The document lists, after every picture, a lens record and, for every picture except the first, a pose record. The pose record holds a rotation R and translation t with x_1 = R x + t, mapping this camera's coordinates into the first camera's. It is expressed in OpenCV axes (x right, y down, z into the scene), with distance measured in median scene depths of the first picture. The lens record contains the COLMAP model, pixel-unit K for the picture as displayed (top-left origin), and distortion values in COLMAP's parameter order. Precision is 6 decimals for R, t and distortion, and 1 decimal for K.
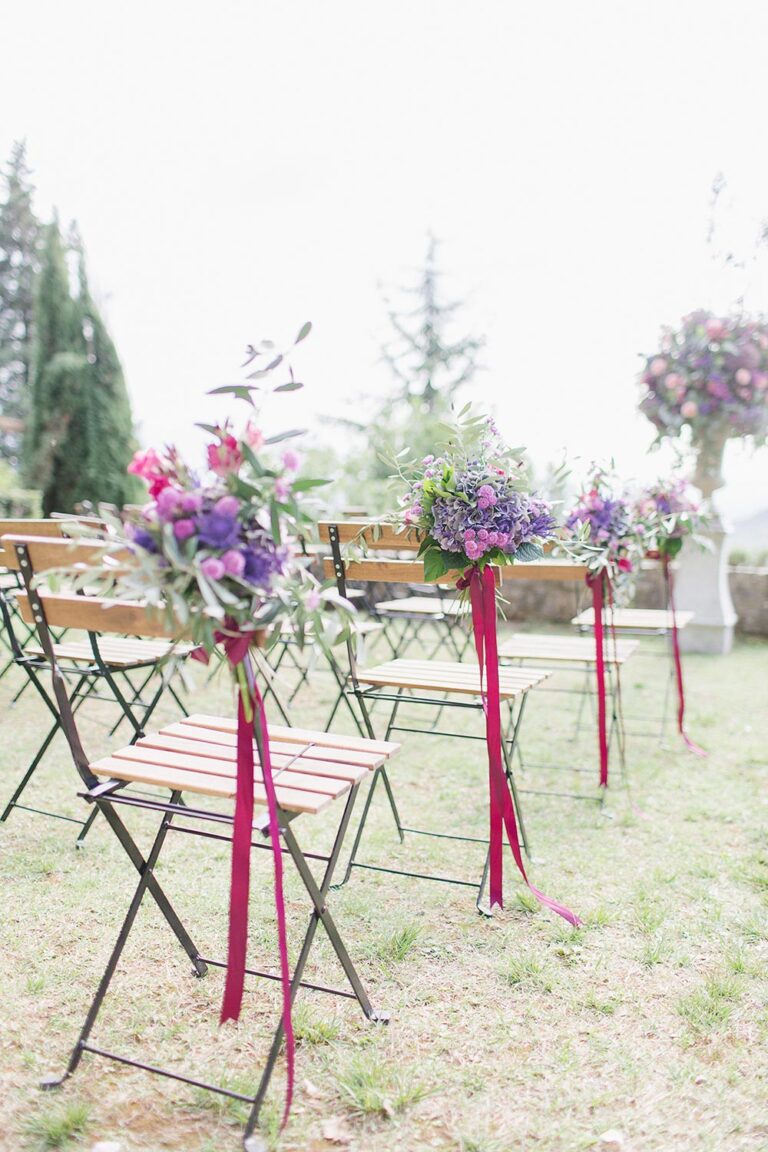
lens RADIAL K [[1043.6, 0, 384.1], [0, 1043.6, 605.7], [0, 0, 1]] dist [0.001913, 0.000245]
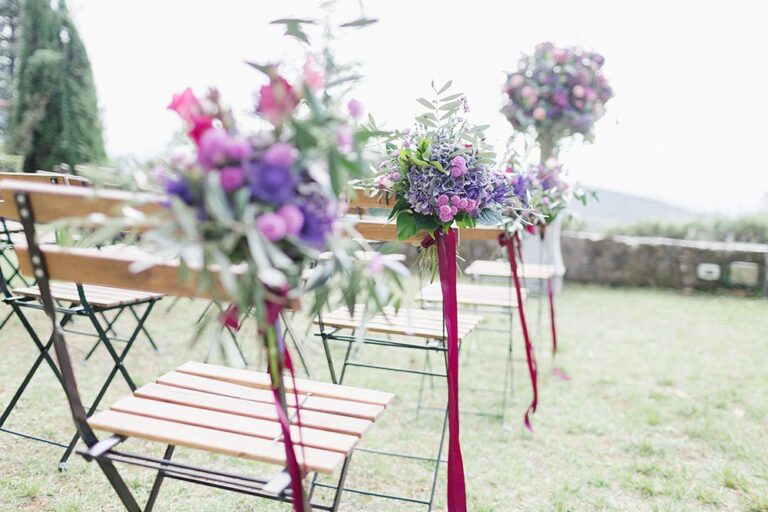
lens RADIAL K [[725.3, 0, 384.0], [0, 725.3, 256.0], [0, 0, 1]] dist [0.003800, -0.011495]
pose [[0.988458, 0.022857, 0.149759, -0.072412], [-0.023822, 0.999705, 0.004648, -0.007496], [-0.149609, -0.008162, 0.988712, 0.182730]]
